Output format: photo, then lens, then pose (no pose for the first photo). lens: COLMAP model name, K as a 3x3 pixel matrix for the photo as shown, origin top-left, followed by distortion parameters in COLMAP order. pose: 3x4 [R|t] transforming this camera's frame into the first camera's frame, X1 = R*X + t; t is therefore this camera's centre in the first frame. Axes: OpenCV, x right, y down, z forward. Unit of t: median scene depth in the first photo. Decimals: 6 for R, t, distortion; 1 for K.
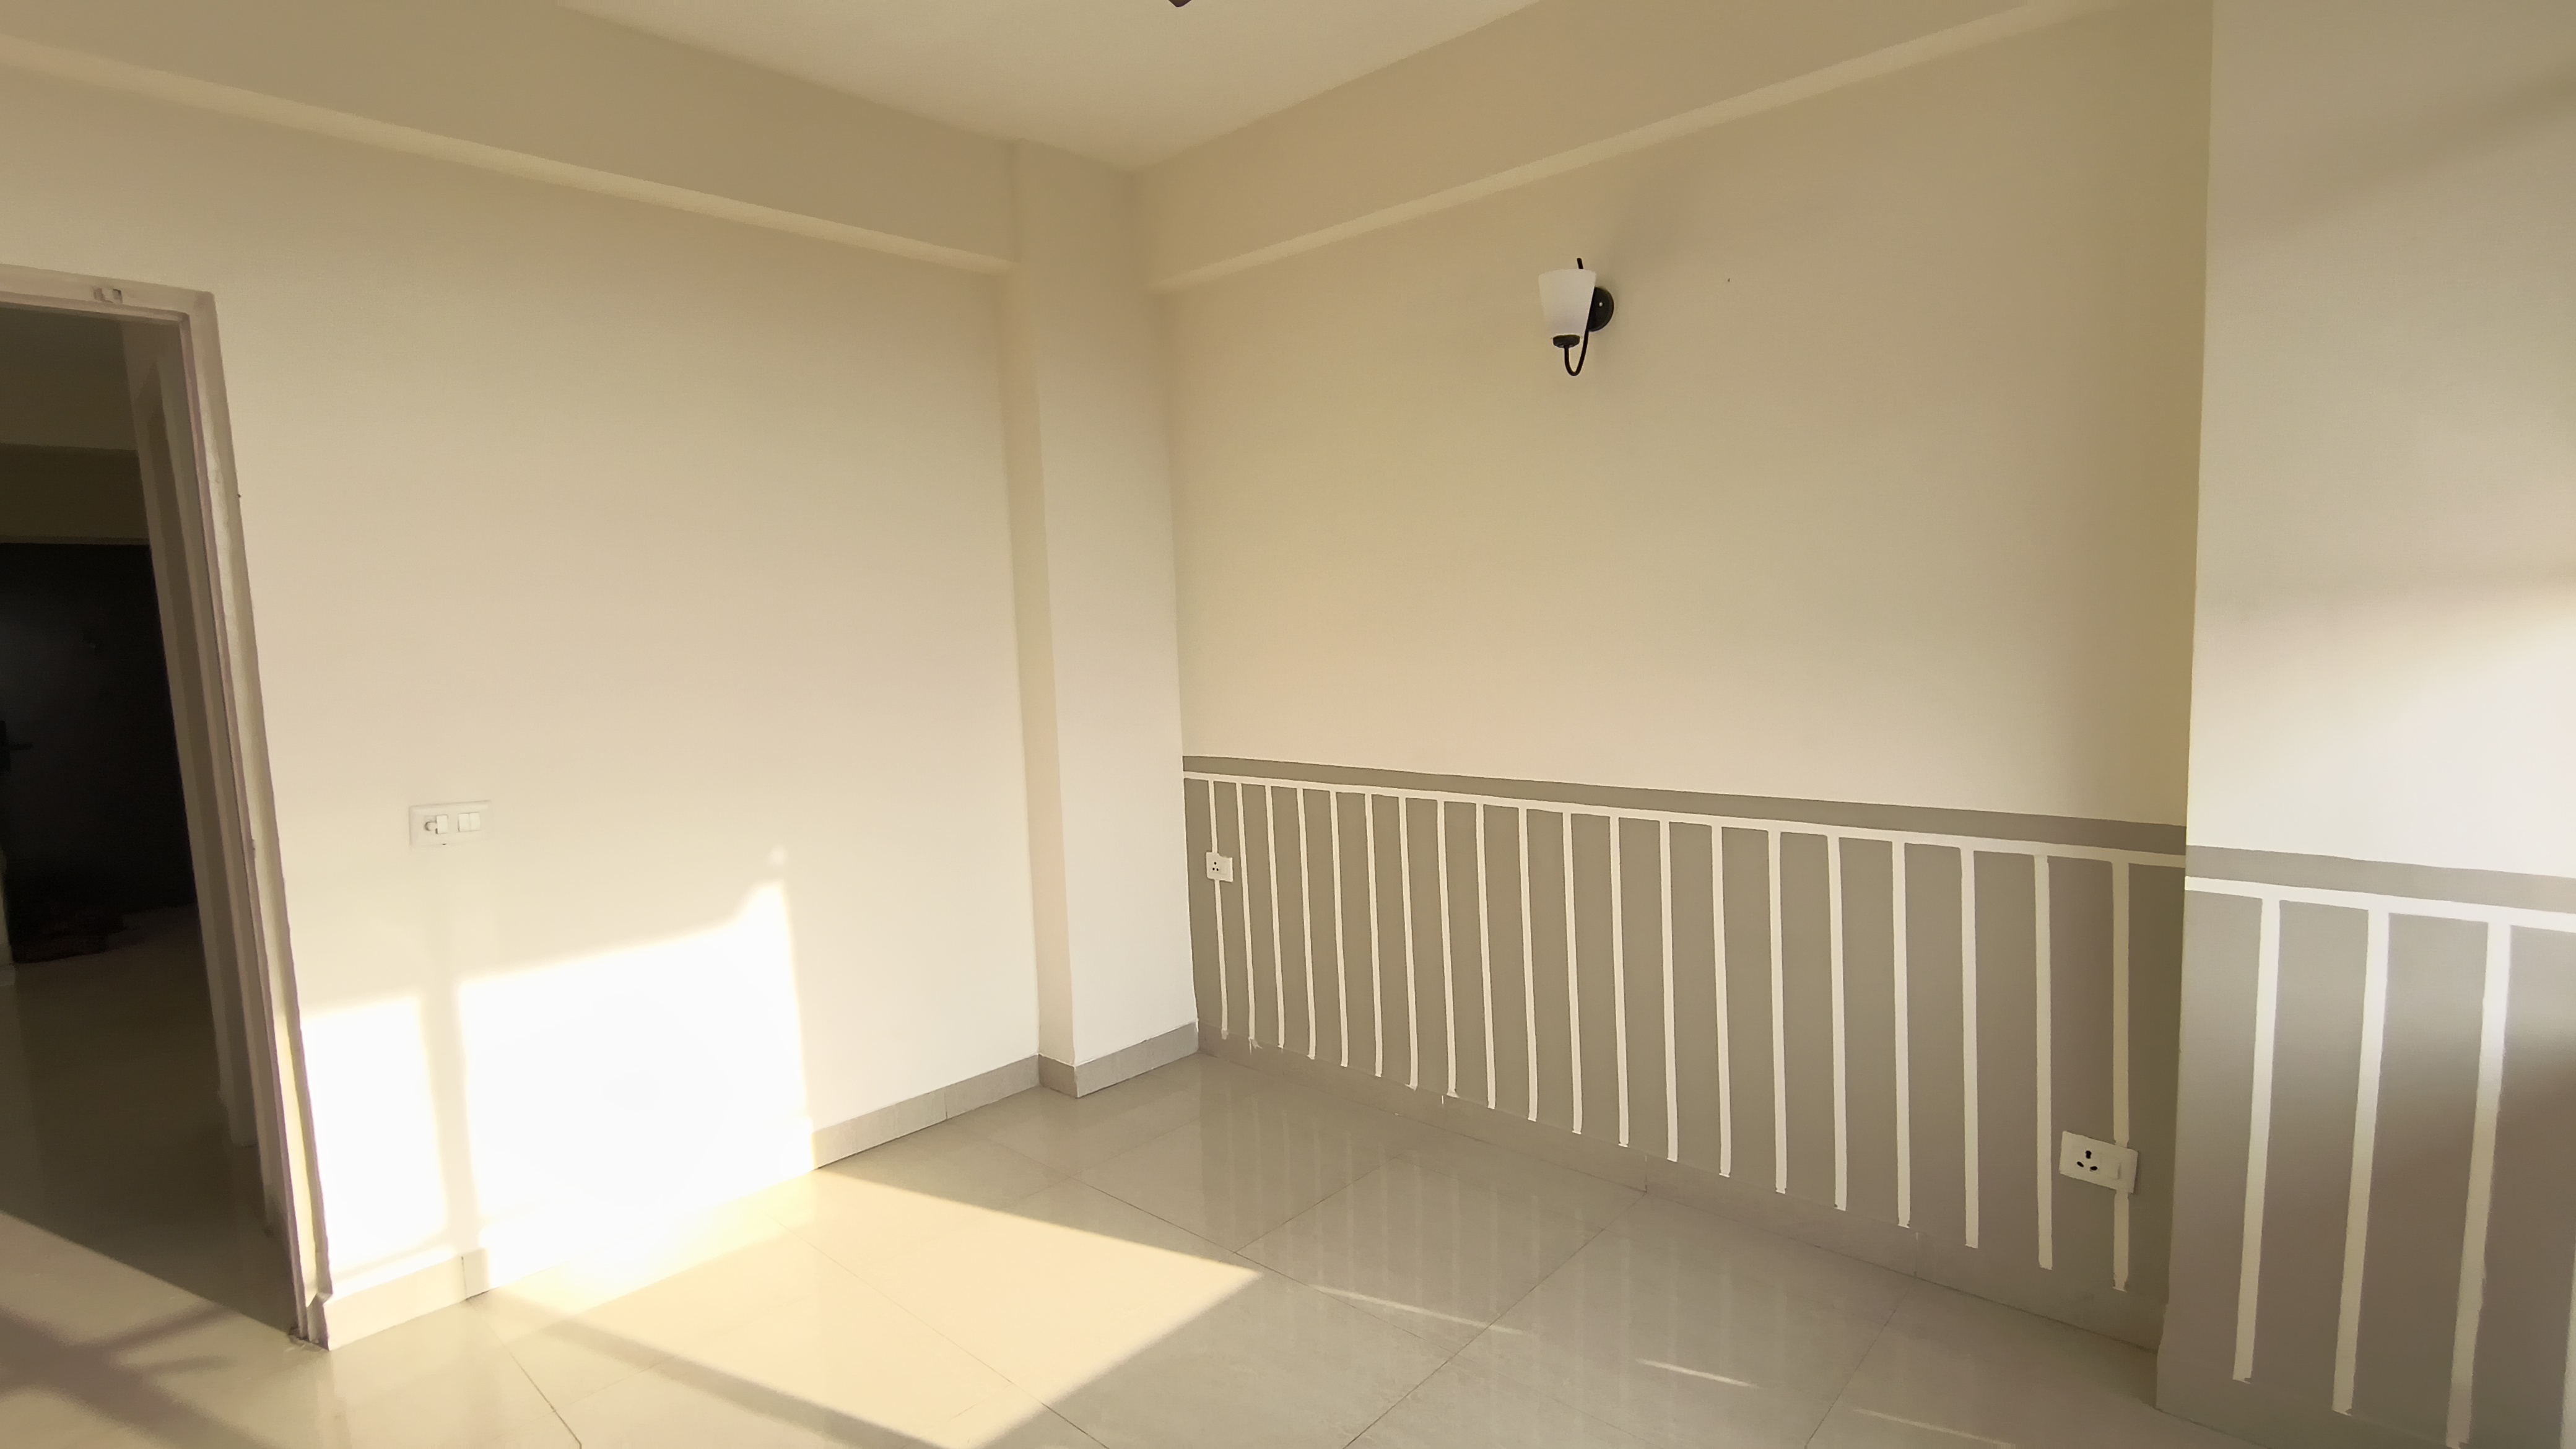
lens RADIAL K [[1170.2, 0, 1288.0], [0, 1170.2, 724.5], [0, 0, 1]] dist [0.024479, -0.000170]
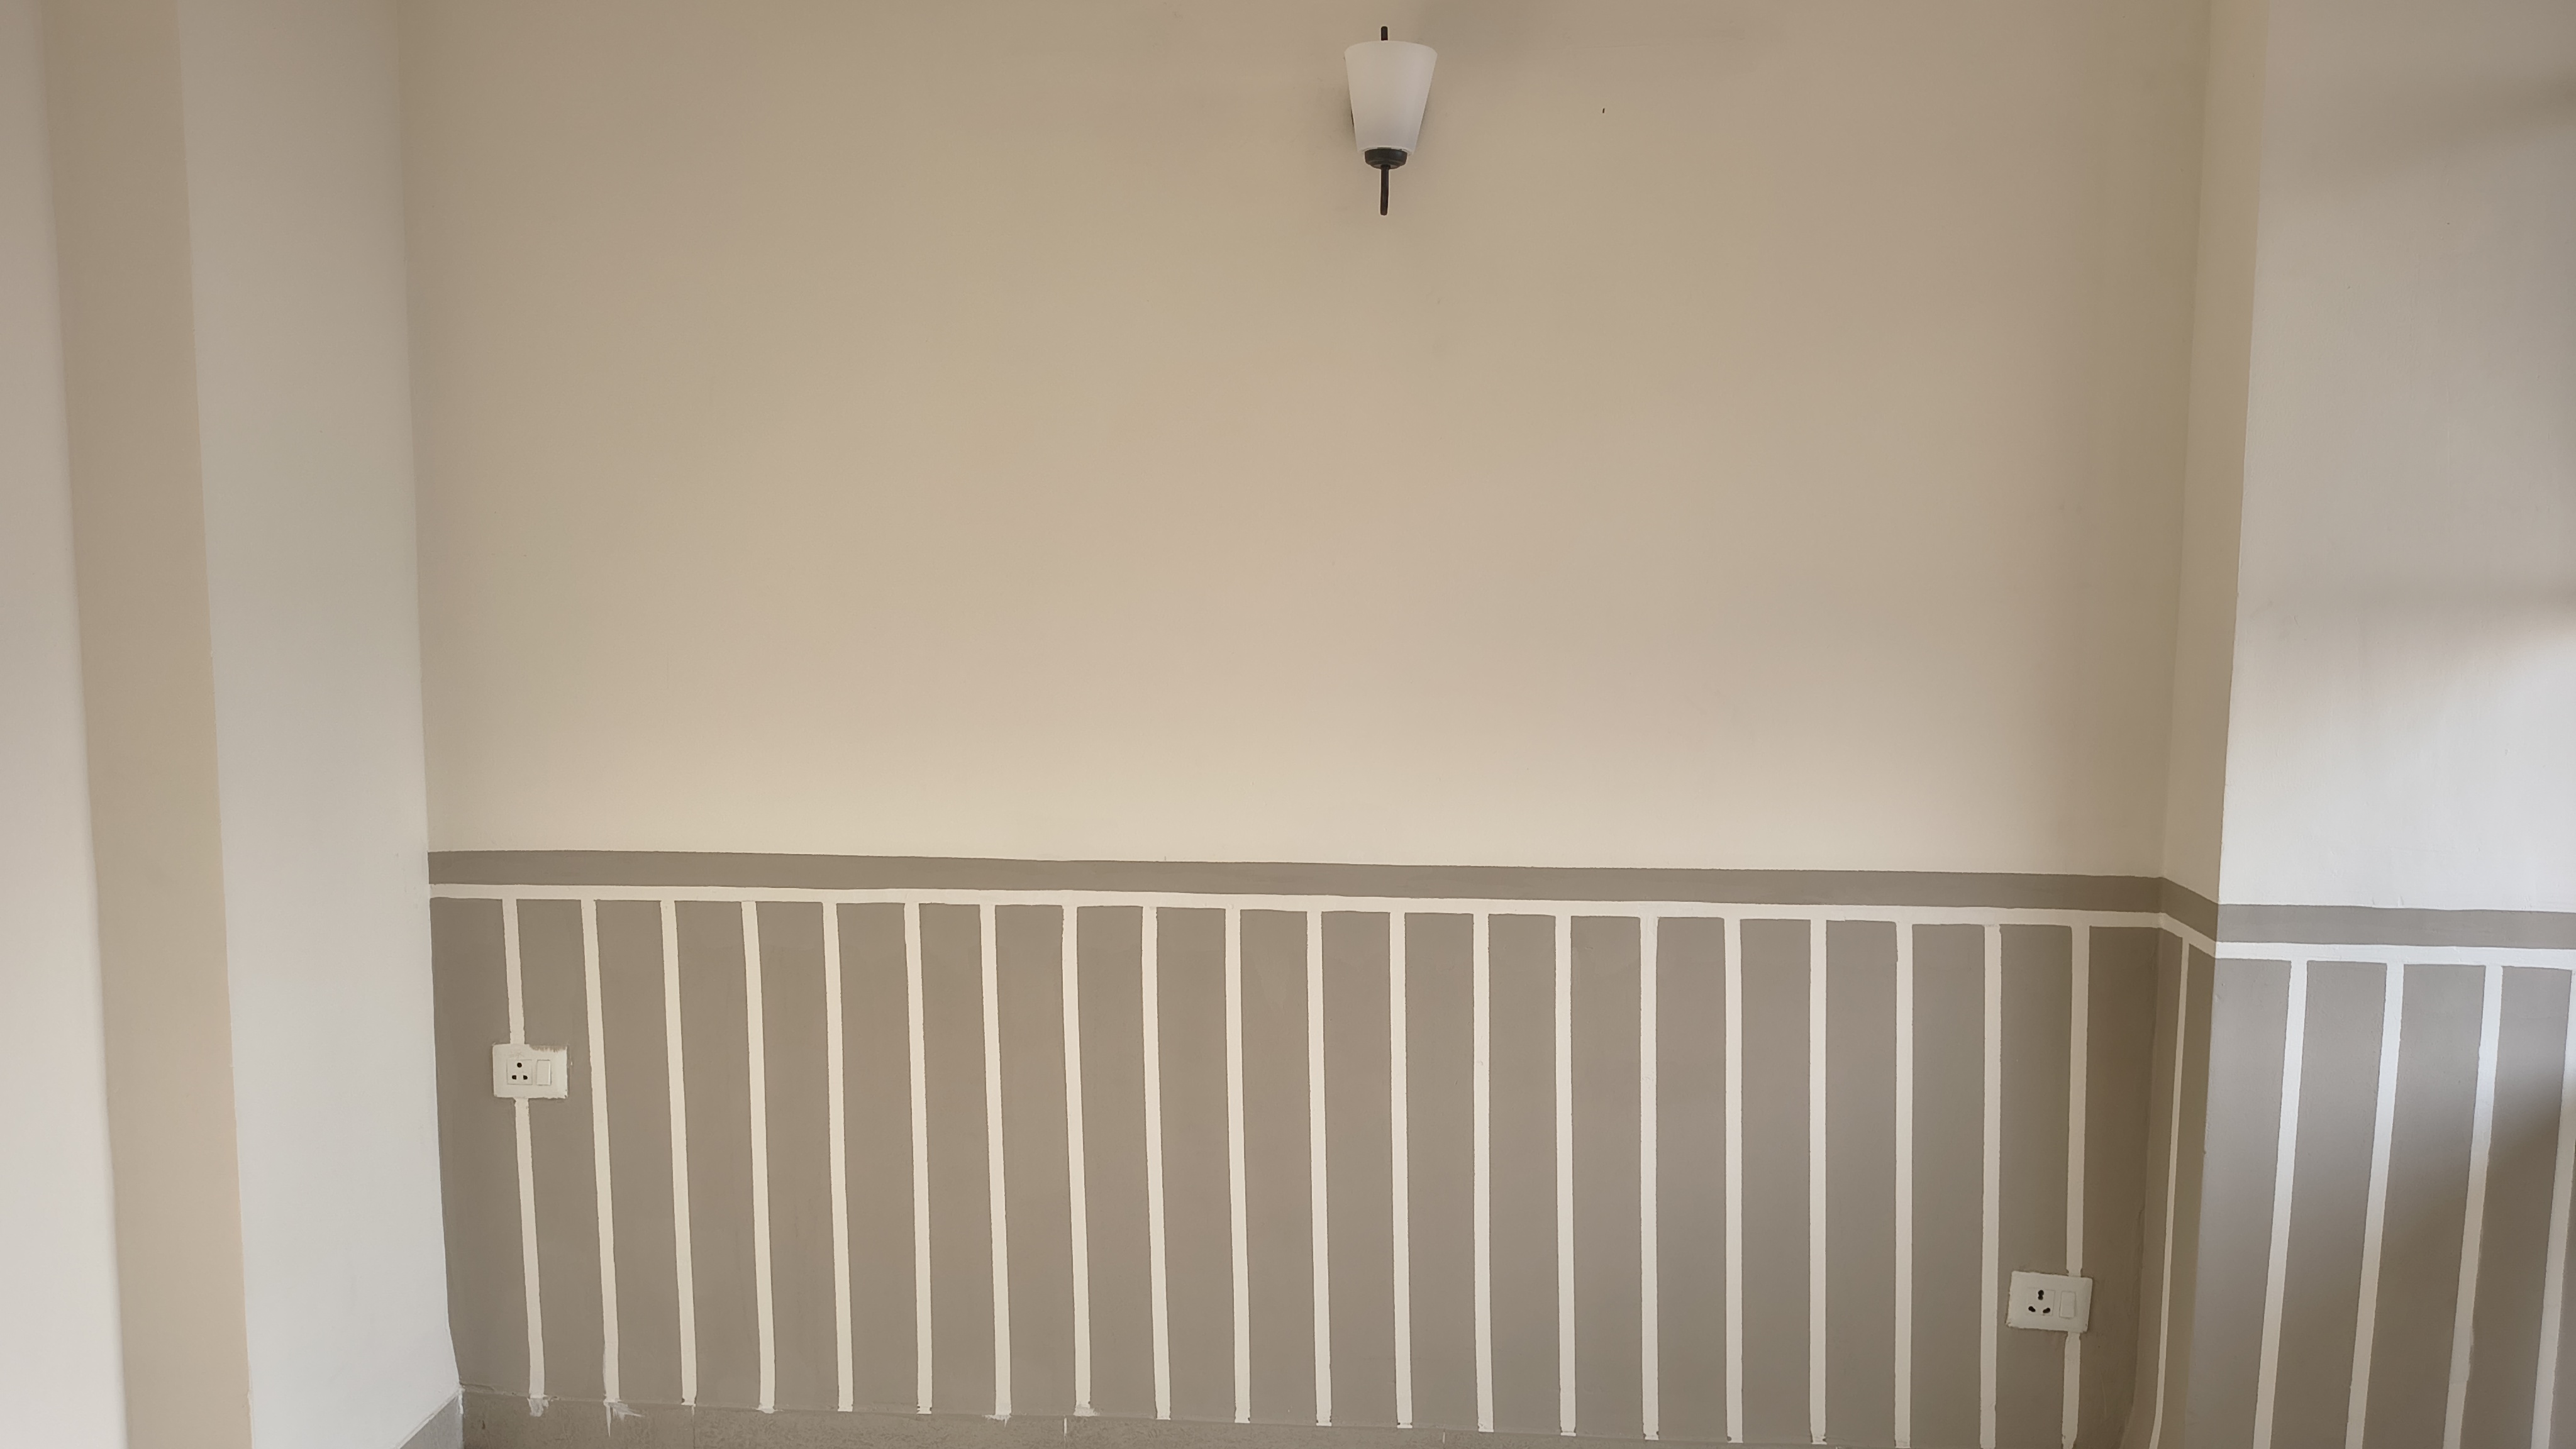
lens RADIAL K [[1720.3, 0, 1288.0], [0, 1720.3, 724.5], [0, 0, 1]] dist [0.059575, -0.036457]
pose [[0.793556, -0.010170, 0.608412, -0.413066], [0.020913, 0.999725, -0.010565, -0.018909], [-0.608137, 0.021108, 0.793551, 0.344497]]
